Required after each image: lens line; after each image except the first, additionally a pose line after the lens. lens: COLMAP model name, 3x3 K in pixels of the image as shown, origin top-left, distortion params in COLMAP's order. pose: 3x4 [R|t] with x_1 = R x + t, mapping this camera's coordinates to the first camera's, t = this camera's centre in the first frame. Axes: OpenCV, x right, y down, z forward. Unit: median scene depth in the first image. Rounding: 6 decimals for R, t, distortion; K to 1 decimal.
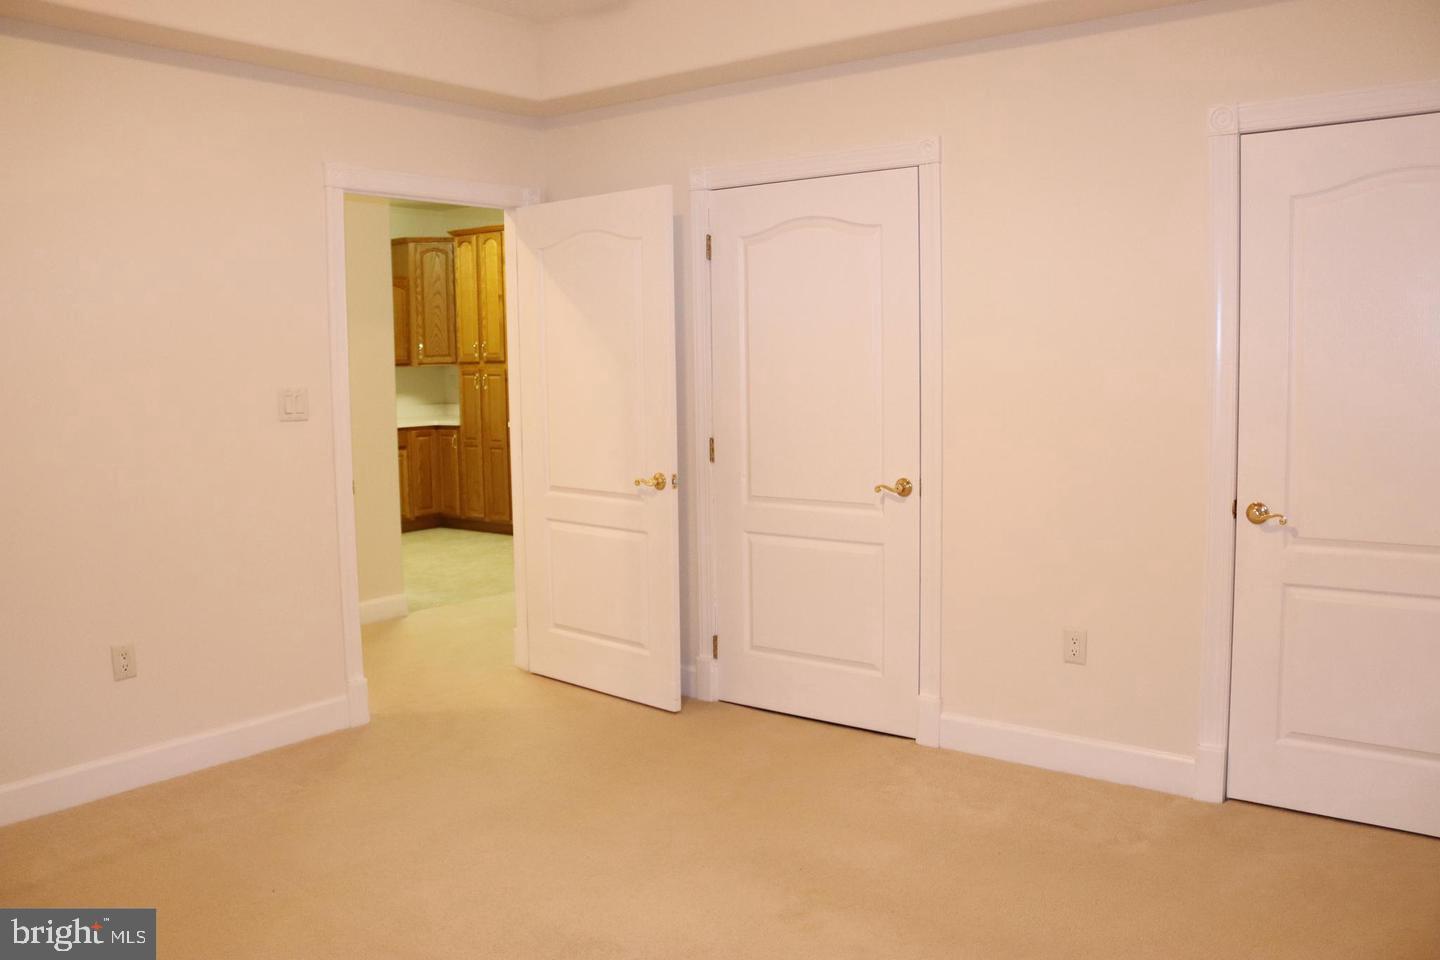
lens RADIAL K [[1183.6, 0, 716.2], [0, 1183.6, 476.8], [0, 0, 1]] dist [-0.157167, 0.128289]
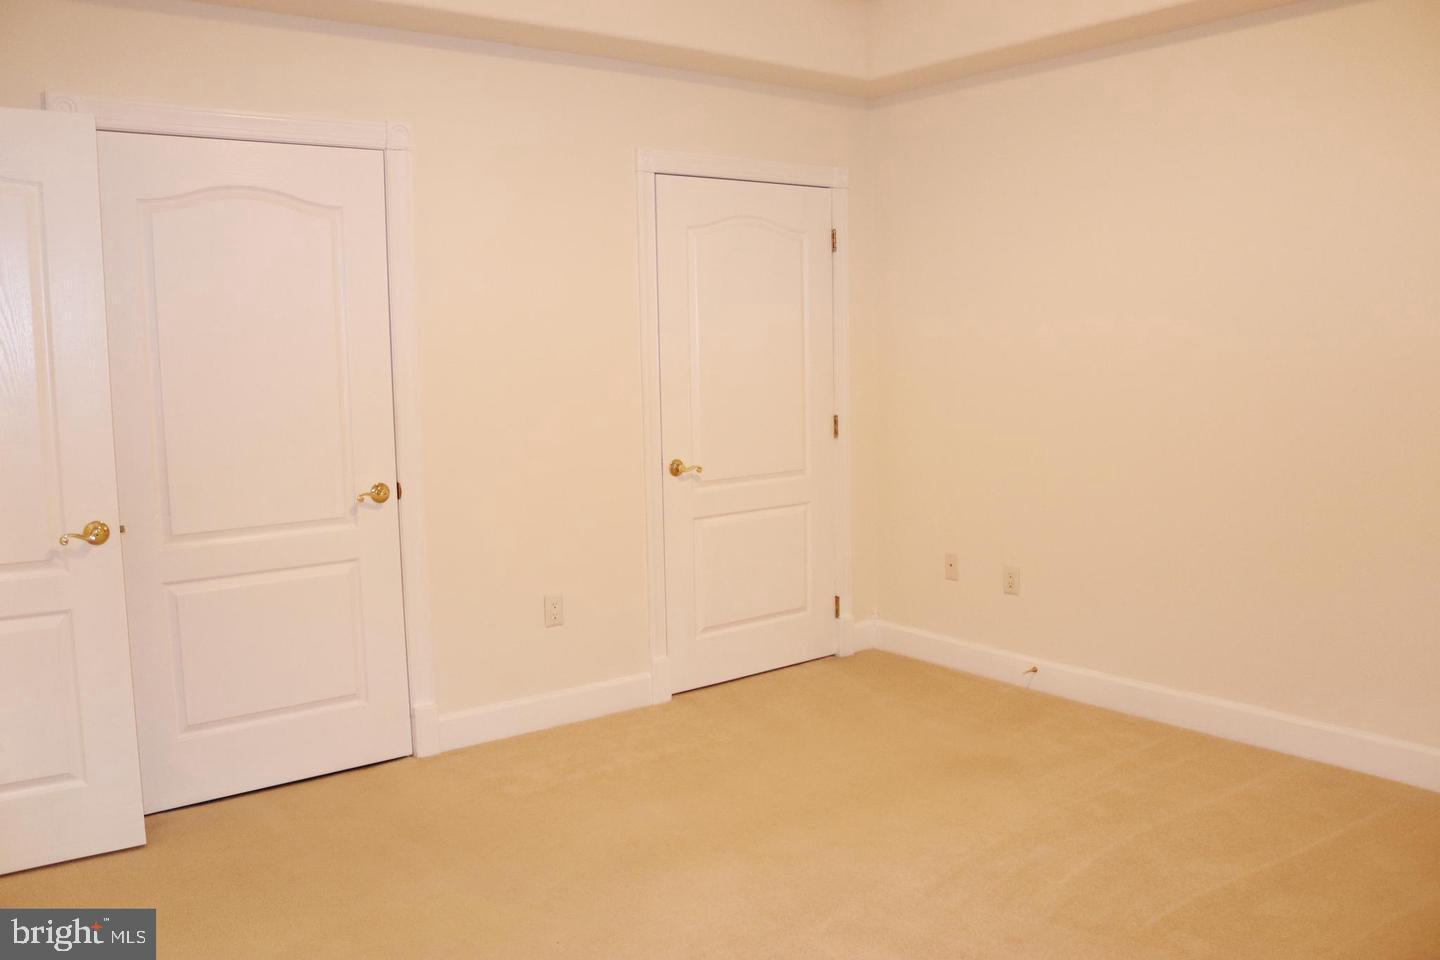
lens RADIAL K [[1183.6, 0, 718.8], [0, 1183.6, 478.9], [0, 0, 1]] dist [-0.157167, 0.128289]
pose [[0.252196, -0.100798, 0.962412, -0.648656], [0.110635, 0.991042, 0.074805, -0.040662], [-0.961331, 0.087611, 0.261089, 0.491698]]
